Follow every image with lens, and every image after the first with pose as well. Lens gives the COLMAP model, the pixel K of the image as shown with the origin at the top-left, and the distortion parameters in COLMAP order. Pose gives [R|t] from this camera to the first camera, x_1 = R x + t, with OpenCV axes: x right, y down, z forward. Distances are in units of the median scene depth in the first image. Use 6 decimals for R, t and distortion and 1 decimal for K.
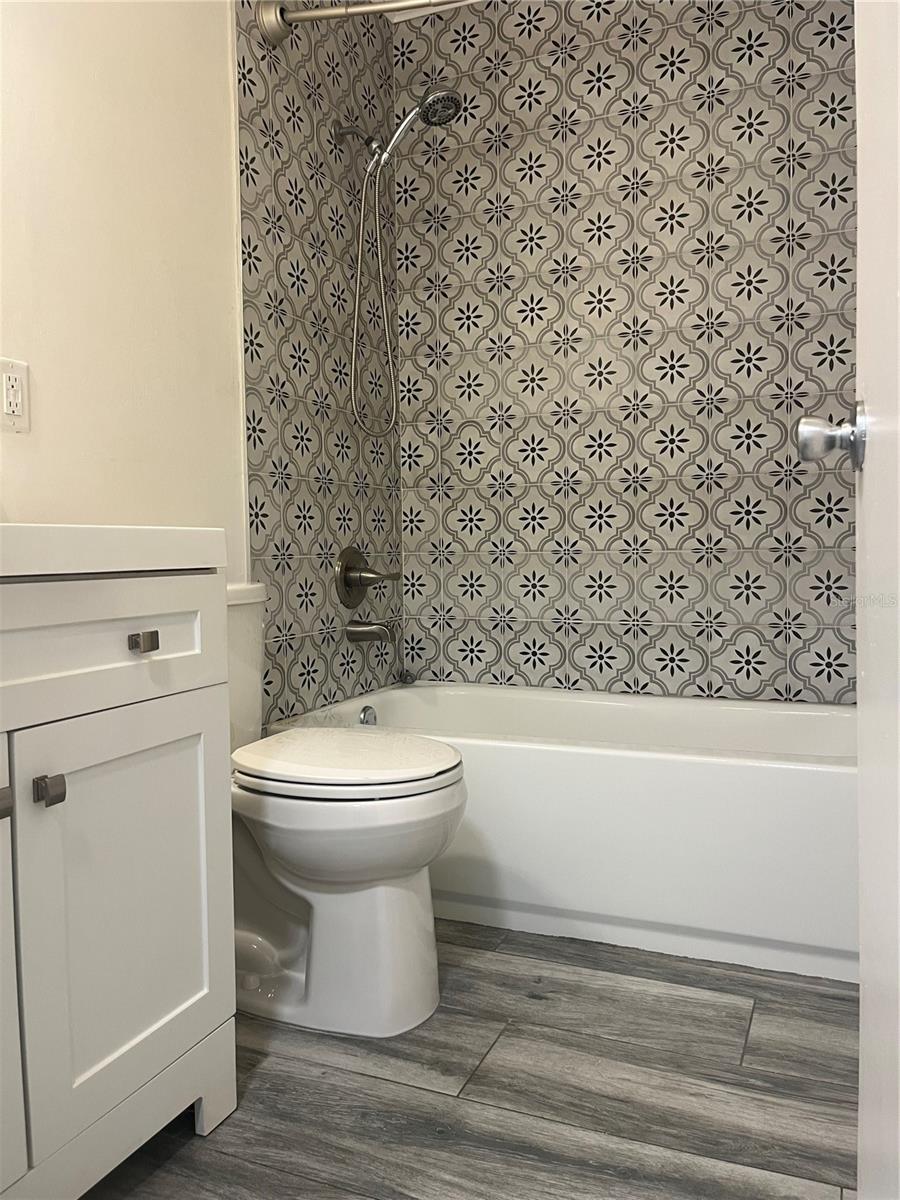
lens RADIAL K [[911.2, 0, 445.1], [0, 911.2, 599.3], [0, 0, 1]] dist [0.063163, -0.088342]
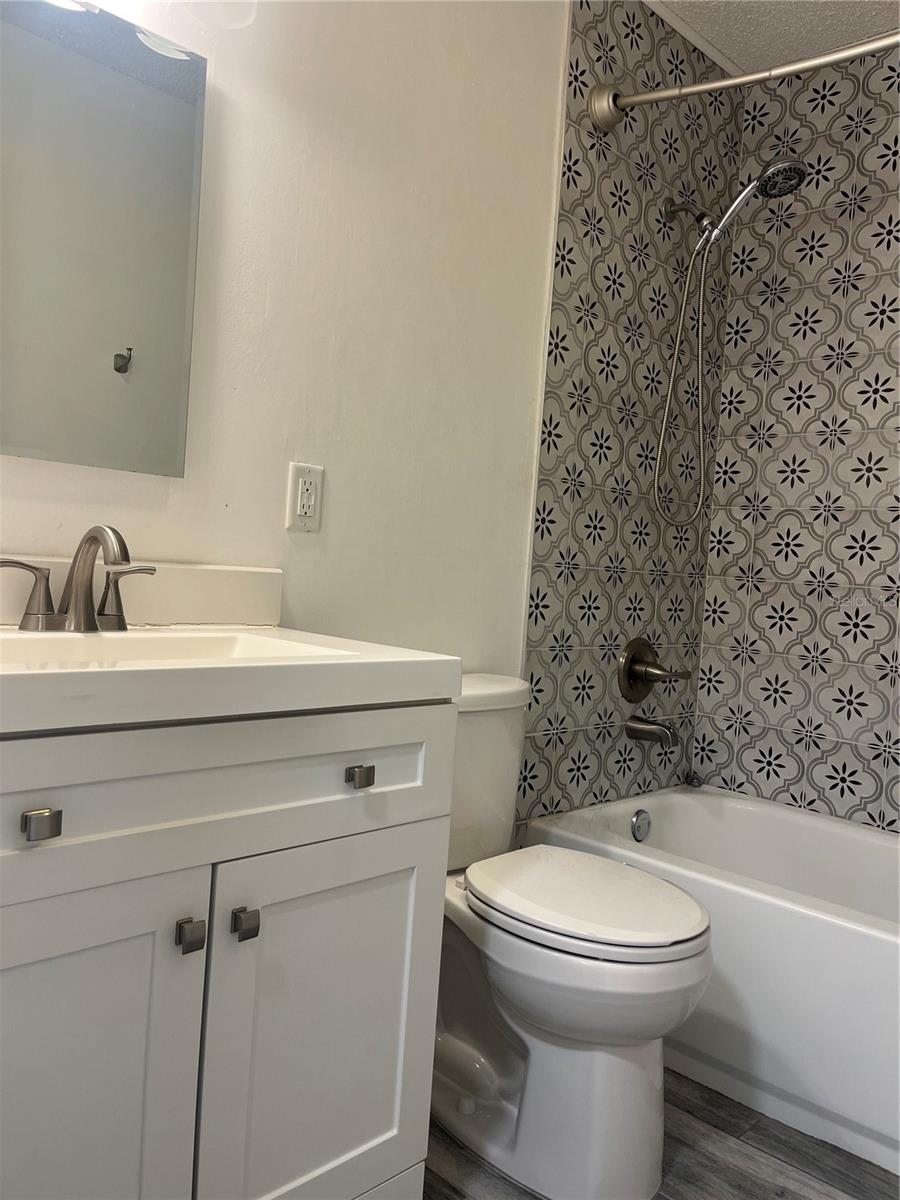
lens RADIAL K [[911.2, 0, 455.2], [0, 911.2, 597.9], [0, 0, 1]] dist [0.063163, -0.088342]
pose [[0.932404, 0.088622, -0.350384, 0.051706], [-0.100249, 0.994847, -0.015147, -0.072818], [0.347236, 0.049249, 0.936484, 0.046314]]
